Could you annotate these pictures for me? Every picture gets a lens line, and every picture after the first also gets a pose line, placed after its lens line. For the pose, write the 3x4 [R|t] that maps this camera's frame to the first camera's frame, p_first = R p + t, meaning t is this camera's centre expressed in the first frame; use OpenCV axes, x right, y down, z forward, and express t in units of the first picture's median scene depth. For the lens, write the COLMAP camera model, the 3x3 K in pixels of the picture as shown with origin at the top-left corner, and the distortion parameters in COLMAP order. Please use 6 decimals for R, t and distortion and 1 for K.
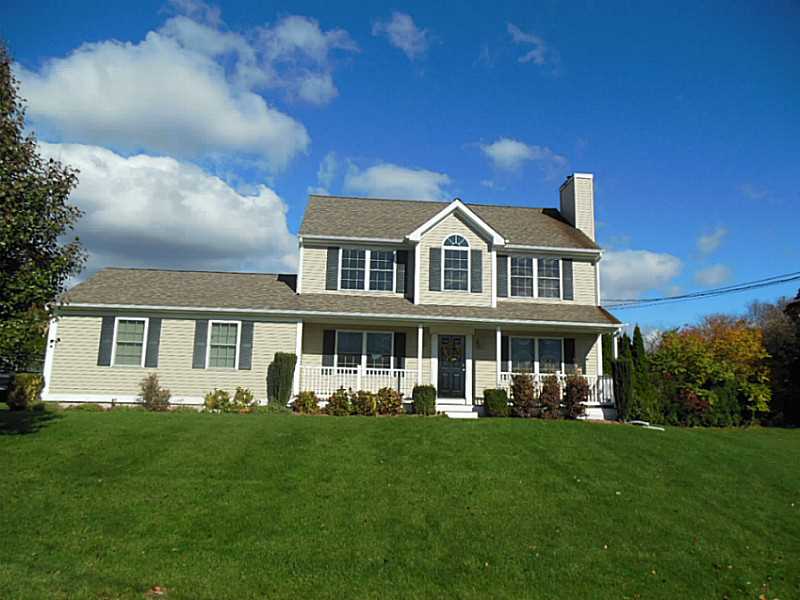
lens RADIAL K [[614.1, 0, 398.1], [0, 614.1, 298.5], [0, 0, 1]] dist [-0.057299, 0.093424]
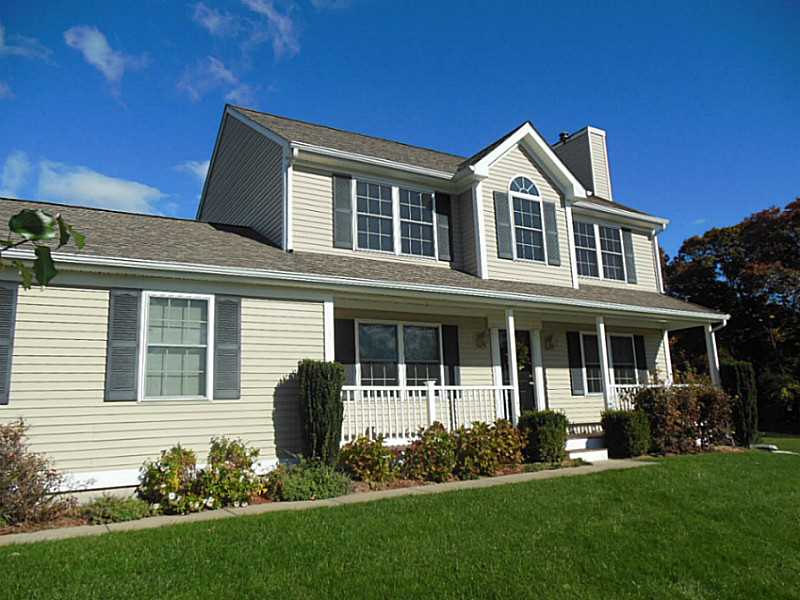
lens RADIAL K [[614.1, 0, 398.1], [0, 614.1, 298.5], [0, 0, 1]] dist [-0.057299, 0.093424]
pose [[0.898782, 0.026527, 0.437593, -0.308846], [-0.017839, 0.999554, -0.023953, 0.044439], [-0.438033, 0.013722, 0.898854, 0.476469]]
